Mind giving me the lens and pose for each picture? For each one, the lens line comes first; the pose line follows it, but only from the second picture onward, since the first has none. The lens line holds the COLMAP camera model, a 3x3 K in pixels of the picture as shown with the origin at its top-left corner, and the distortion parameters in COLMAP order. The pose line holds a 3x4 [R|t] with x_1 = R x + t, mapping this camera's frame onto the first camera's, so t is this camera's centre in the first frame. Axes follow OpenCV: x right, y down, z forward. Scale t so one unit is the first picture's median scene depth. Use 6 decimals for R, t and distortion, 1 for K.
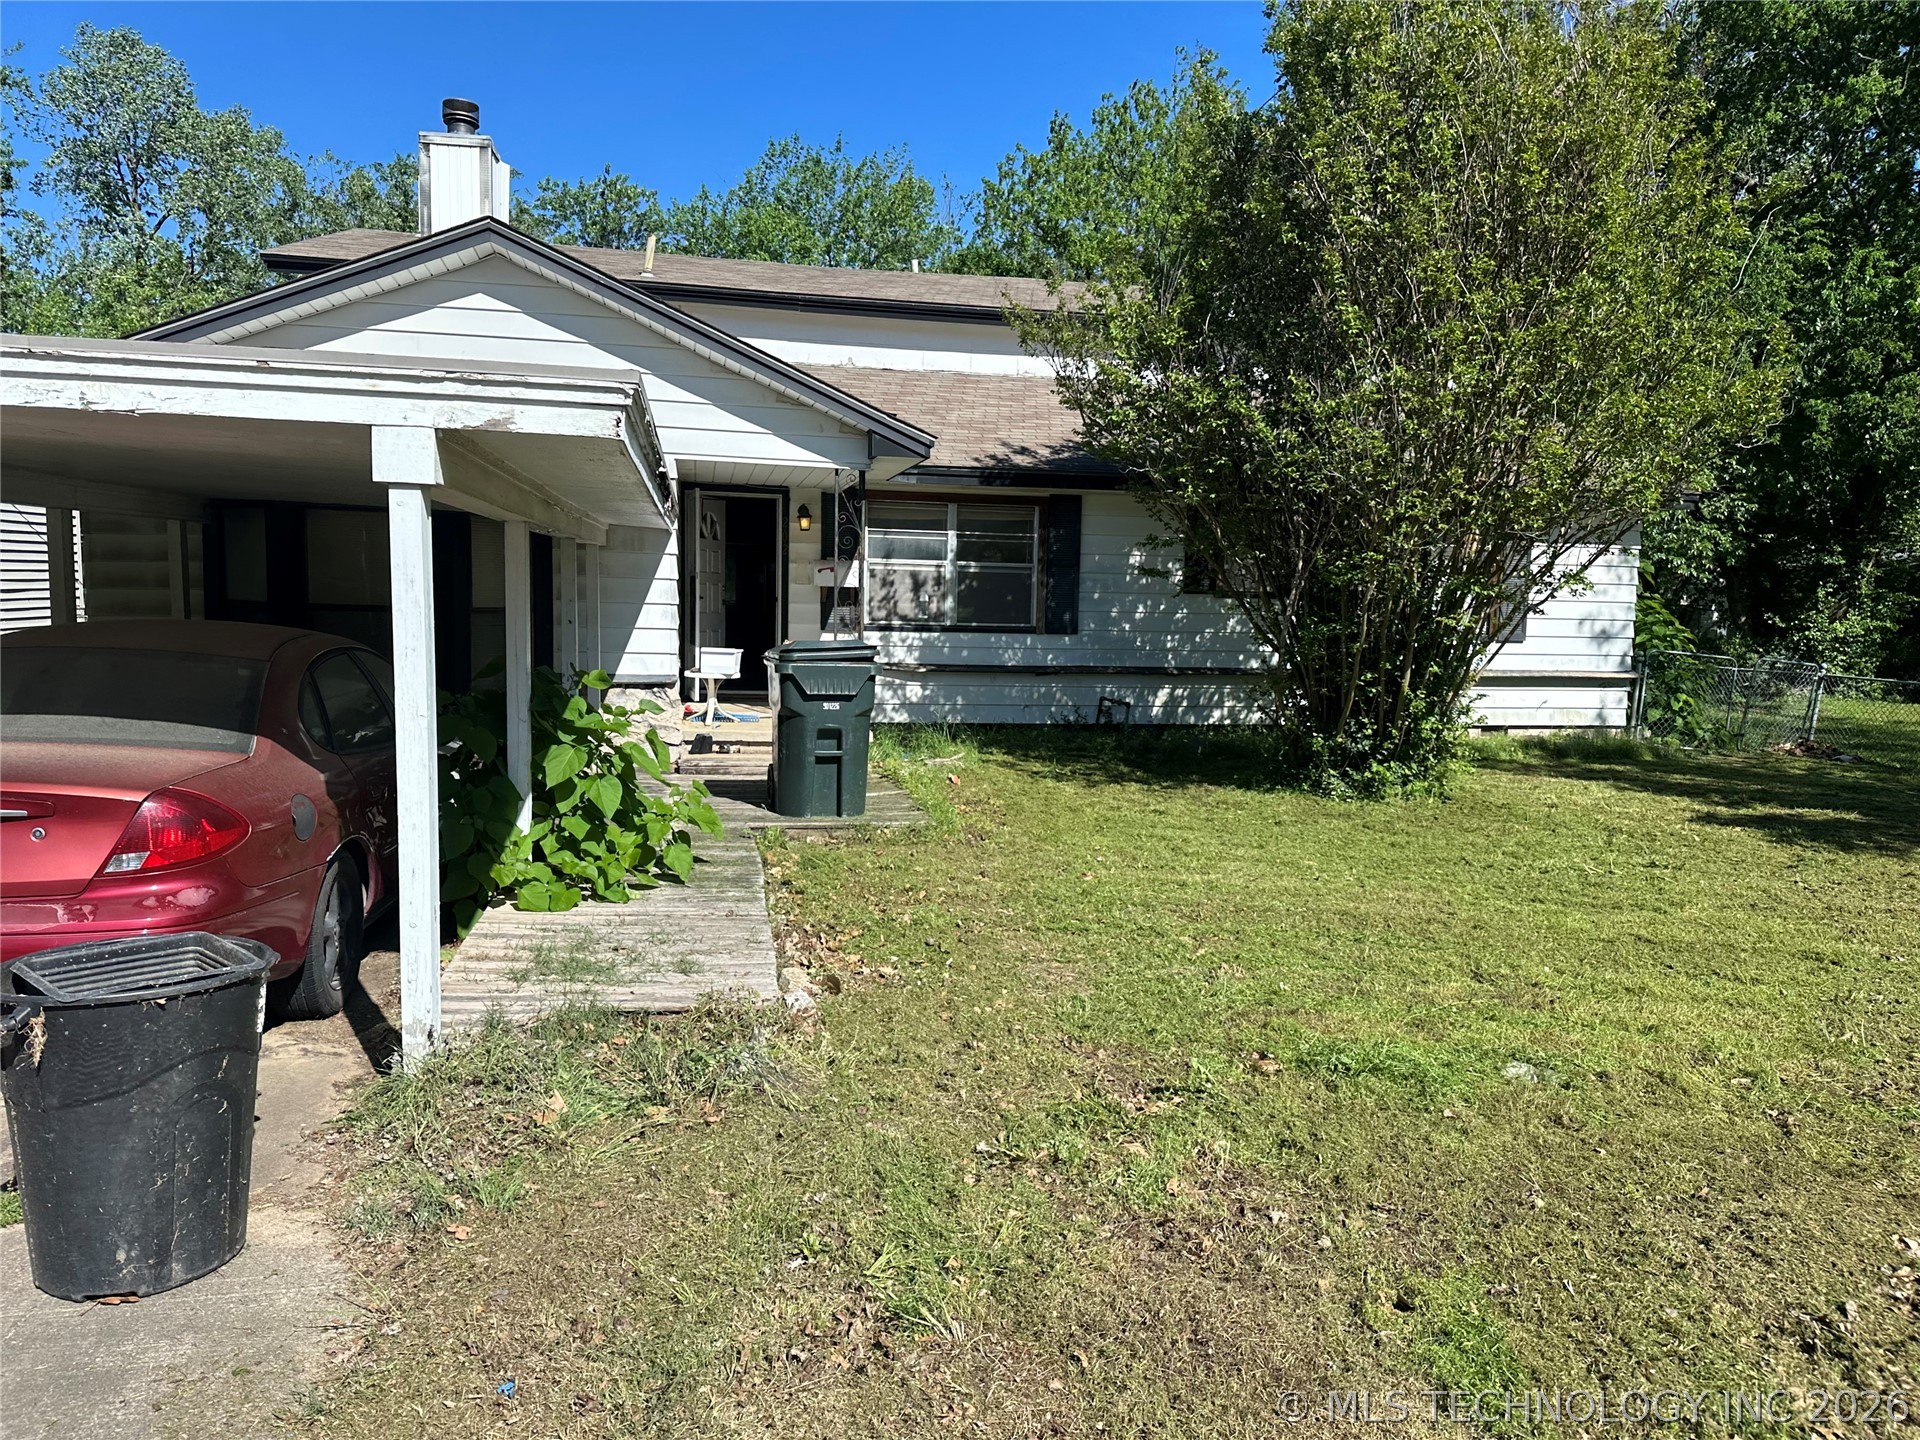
lens RADIAL K [[1429.2, 0, 957.8], [0, 1429.2, 731.8], [0, 0, 1]] dist [0.039650, -0.007513]
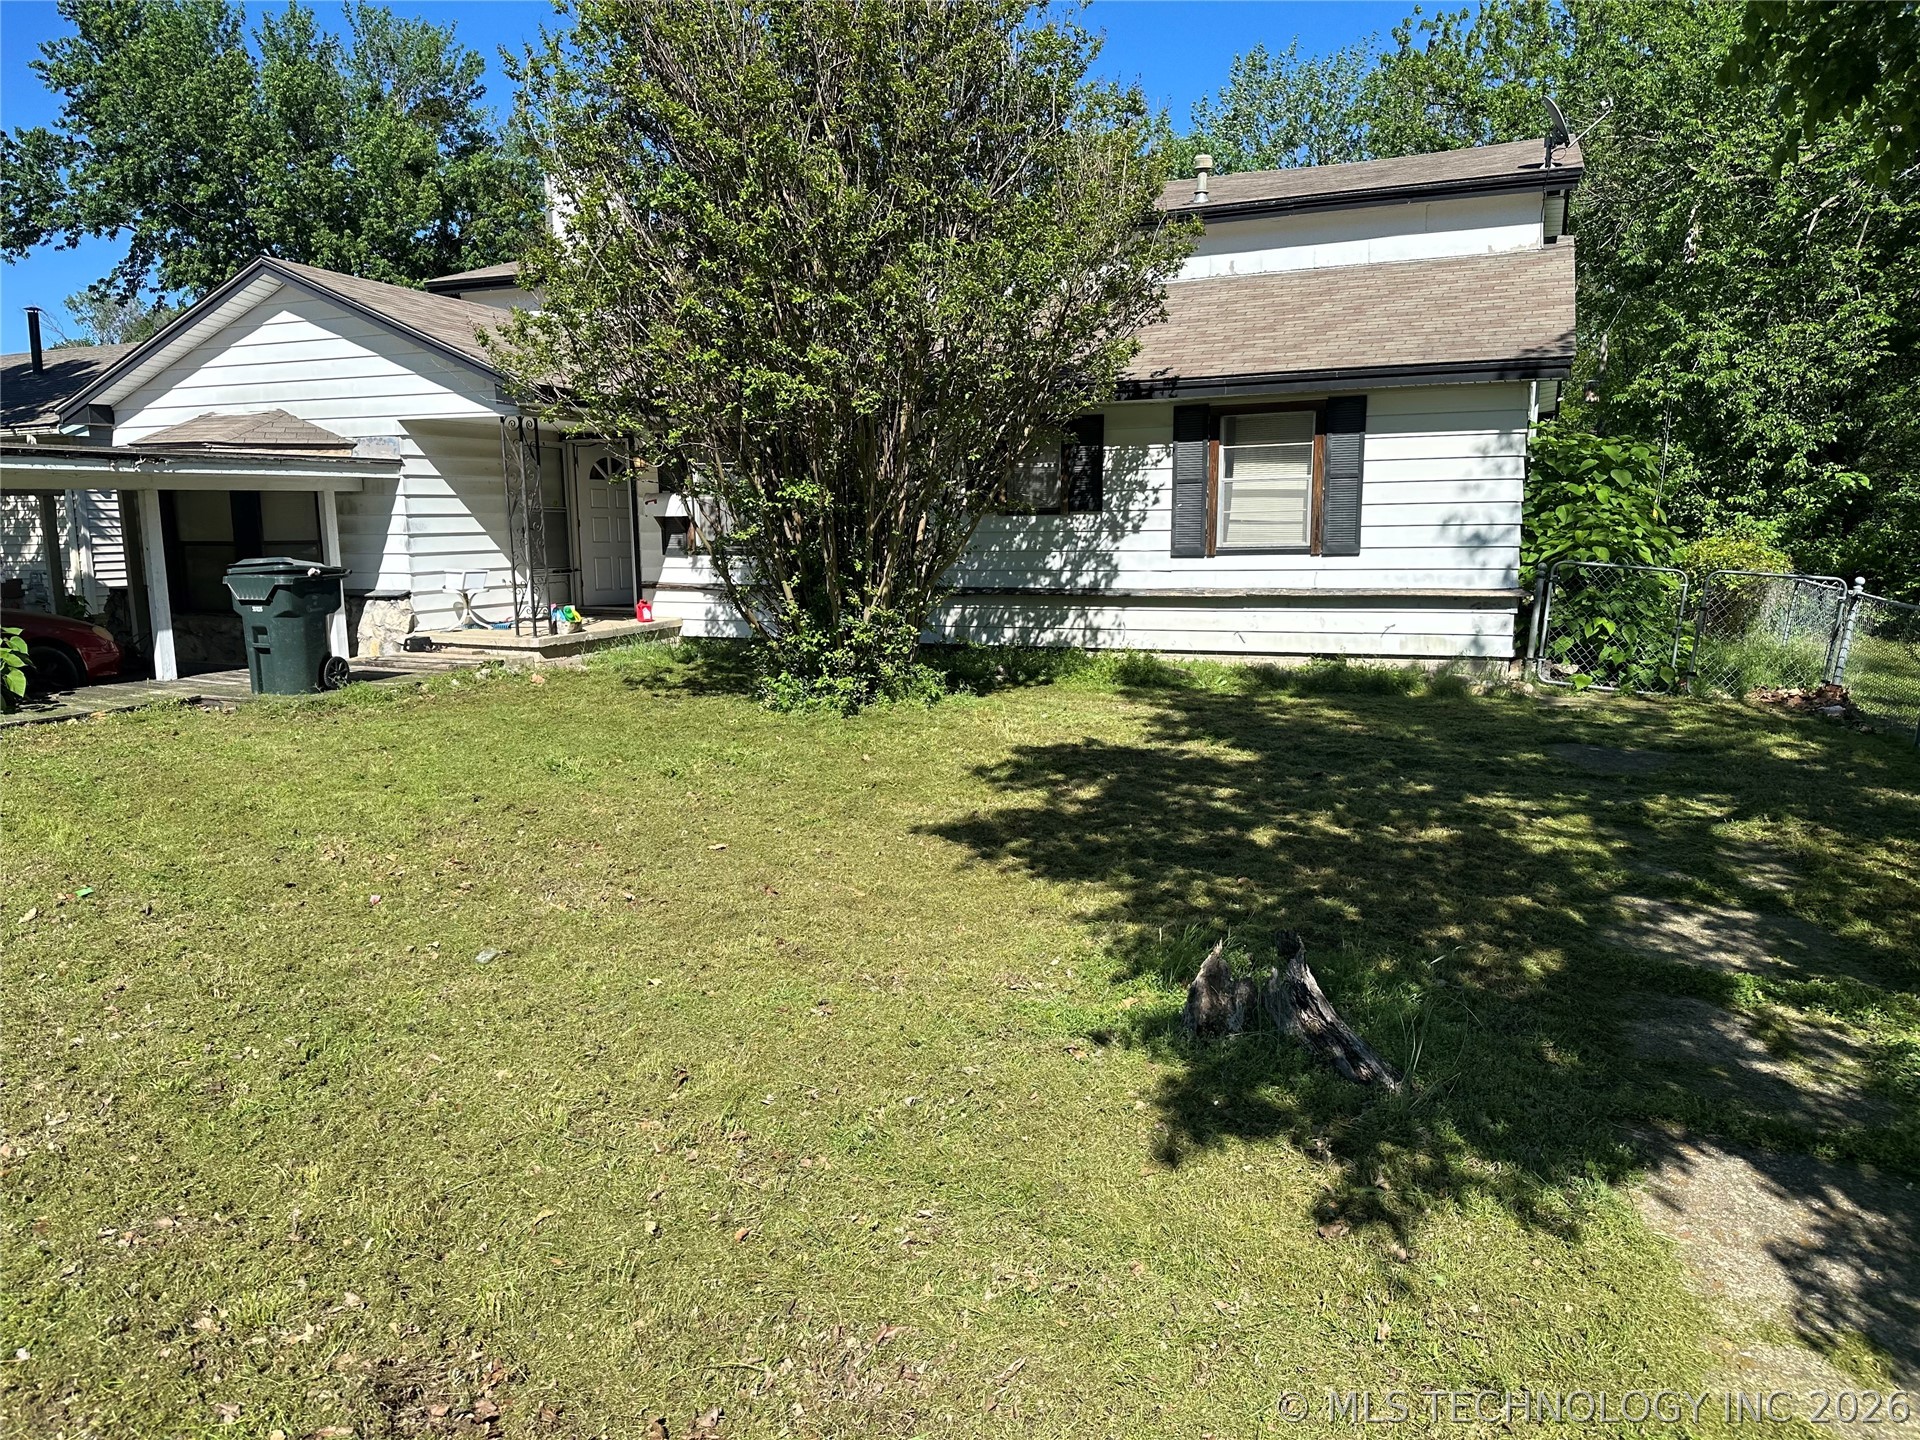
lens RADIAL K [[1429.2, 0, 957.8], [0, 1429.2, 731.8], [0, 0, 1]] dist [0.039650, -0.007513]
pose [[0.798765, 0.054599, -0.599161, 0.741930], [-0.028750, 0.998200, 0.052634, 0.003933], [0.600956, -0.024817, 0.798897, 0.197818]]
